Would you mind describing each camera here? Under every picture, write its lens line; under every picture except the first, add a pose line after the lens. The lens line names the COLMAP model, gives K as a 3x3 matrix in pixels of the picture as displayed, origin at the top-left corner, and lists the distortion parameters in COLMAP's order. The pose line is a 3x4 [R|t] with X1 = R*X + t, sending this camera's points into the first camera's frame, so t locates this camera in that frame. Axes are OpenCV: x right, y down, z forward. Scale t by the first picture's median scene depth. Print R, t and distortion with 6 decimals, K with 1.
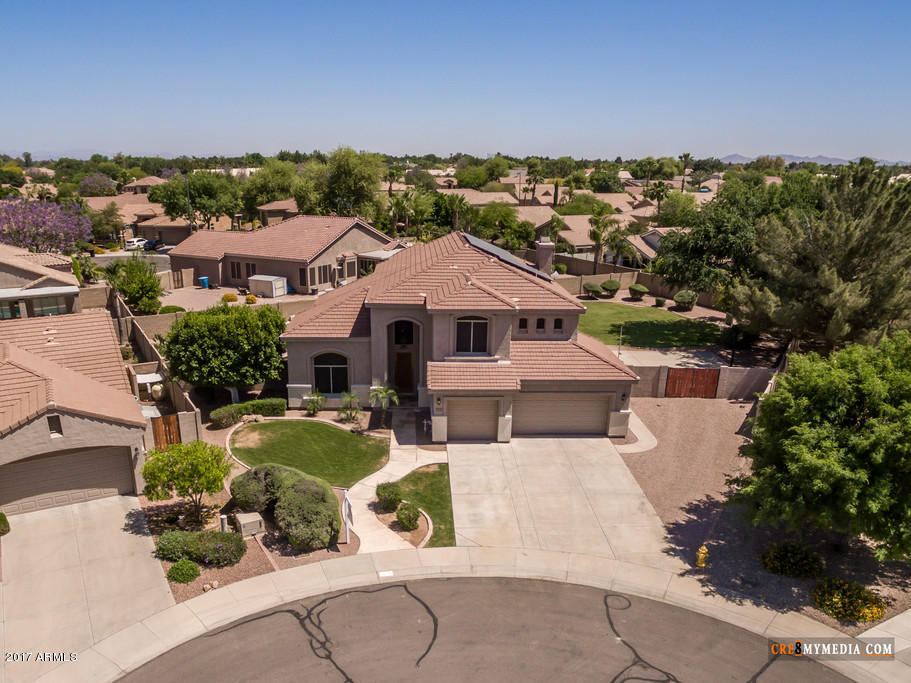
lens RADIAL K [[754.2, 0, 426.9], [0, 754.2, 358.1], [0, 0, 1]] dist [-0.028687, -0.002255]
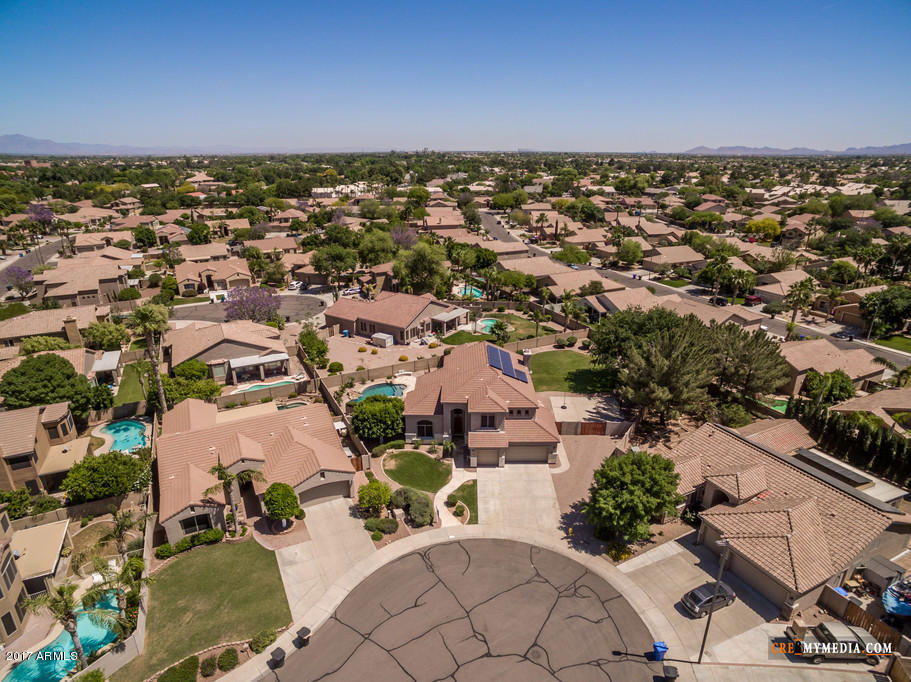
lens RADIAL K [[549.3, 0, 463.9], [0, 549.3, 324.6], [0, 0, 1]] dist [-0.034176, 0.024204]
pose [[0.999864, 0.003519, -0.016098, 0.013313], [-0.002756, 0.998881, 0.047224, -0.427554], [0.016246, -0.047173, 0.998755, -0.695185]]
